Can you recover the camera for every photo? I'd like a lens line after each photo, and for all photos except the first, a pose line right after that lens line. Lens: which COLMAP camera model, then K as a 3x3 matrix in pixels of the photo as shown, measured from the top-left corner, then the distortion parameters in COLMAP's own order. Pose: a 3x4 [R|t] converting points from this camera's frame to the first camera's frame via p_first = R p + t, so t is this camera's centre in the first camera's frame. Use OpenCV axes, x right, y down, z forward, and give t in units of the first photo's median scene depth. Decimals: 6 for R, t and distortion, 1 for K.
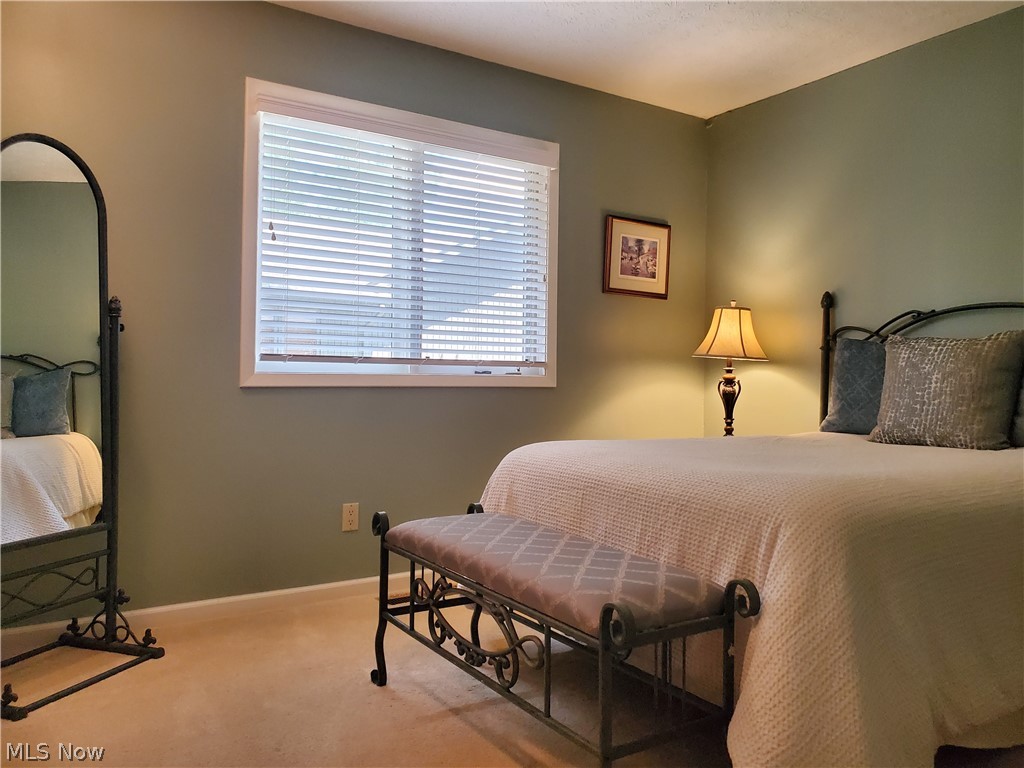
lens RADIAL K [[791.7, 0, 506.6], [0, 791.7, 381.4], [0, 0, 1]] dist [0.039642, -0.028174]
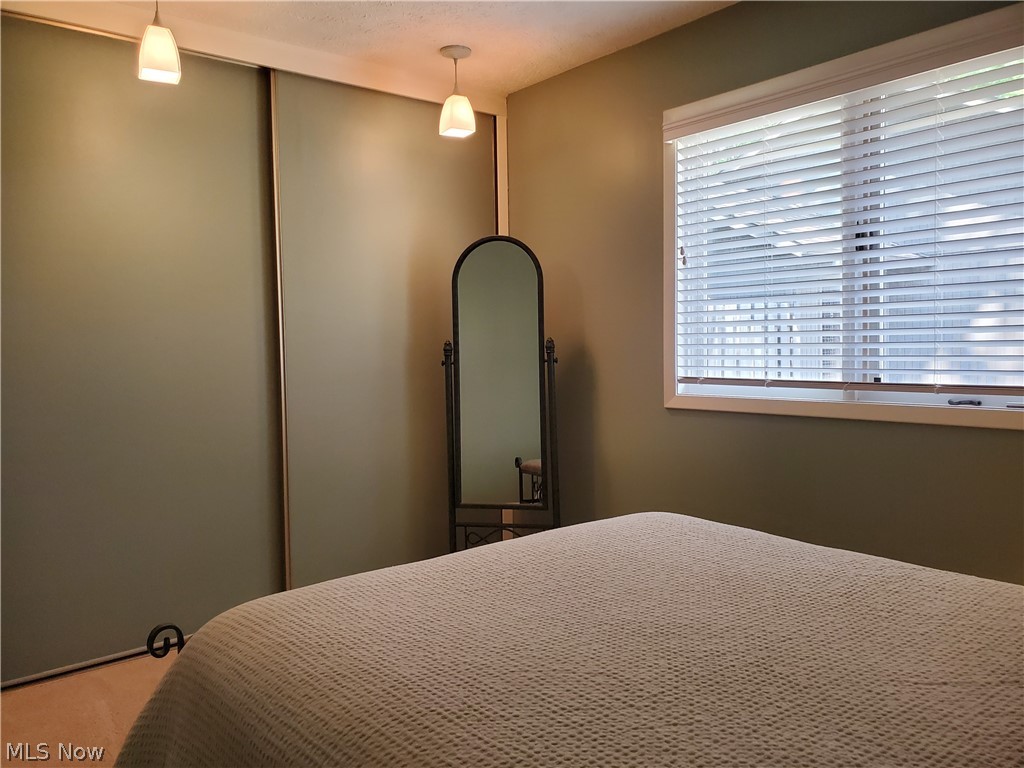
lens RADIAL K [[791.7, 0, 512.6], [0, 791.7, 386.6], [0, 0, 1]] dist [0.039642, -0.028174]
pose [[0.118381, 0.047845, -0.991815, 0.687113], [0.018425, 0.998561, 0.050370, -0.078105], [0.992797, -0.024237, 0.117329, 0.664699]]
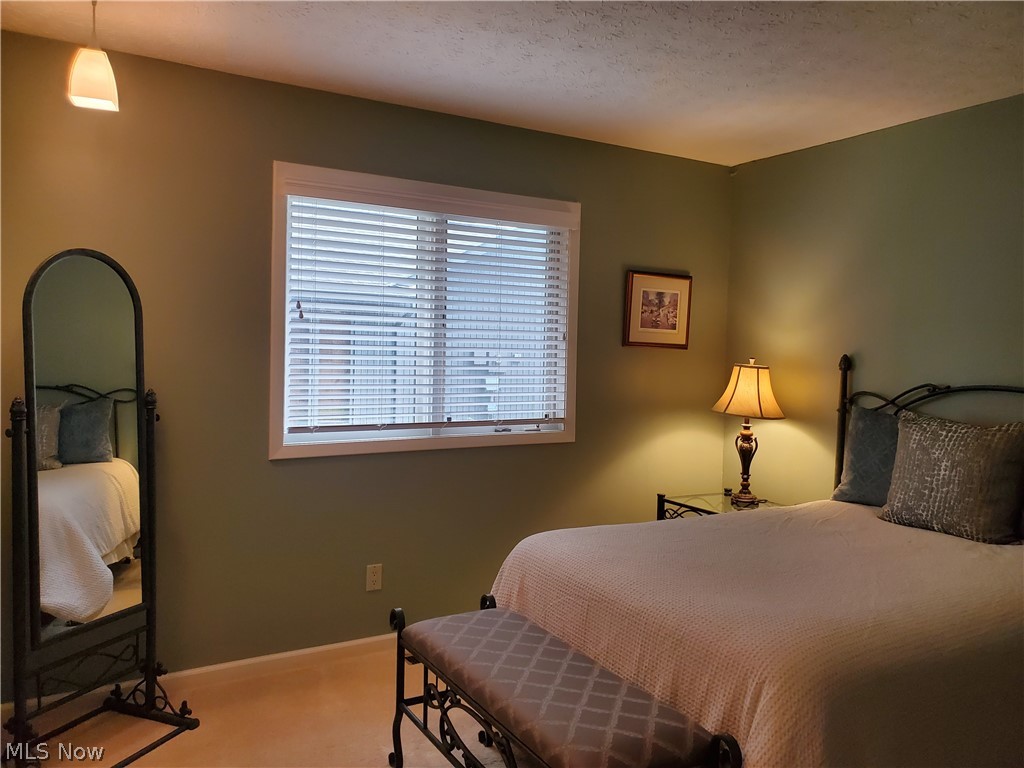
lens RADIAL K [[791.7, 0, 508.3], [0, 791.7, 388.3], [0, 0, 1]] dist [0.039642, -0.028174]
pose [[0.999094, 0.009565, -0.041470, 0.022842], [-0.007757, 0.999021, 0.043558, -0.134260], [0.041846, -0.043197, 0.998190, -0.030639]]
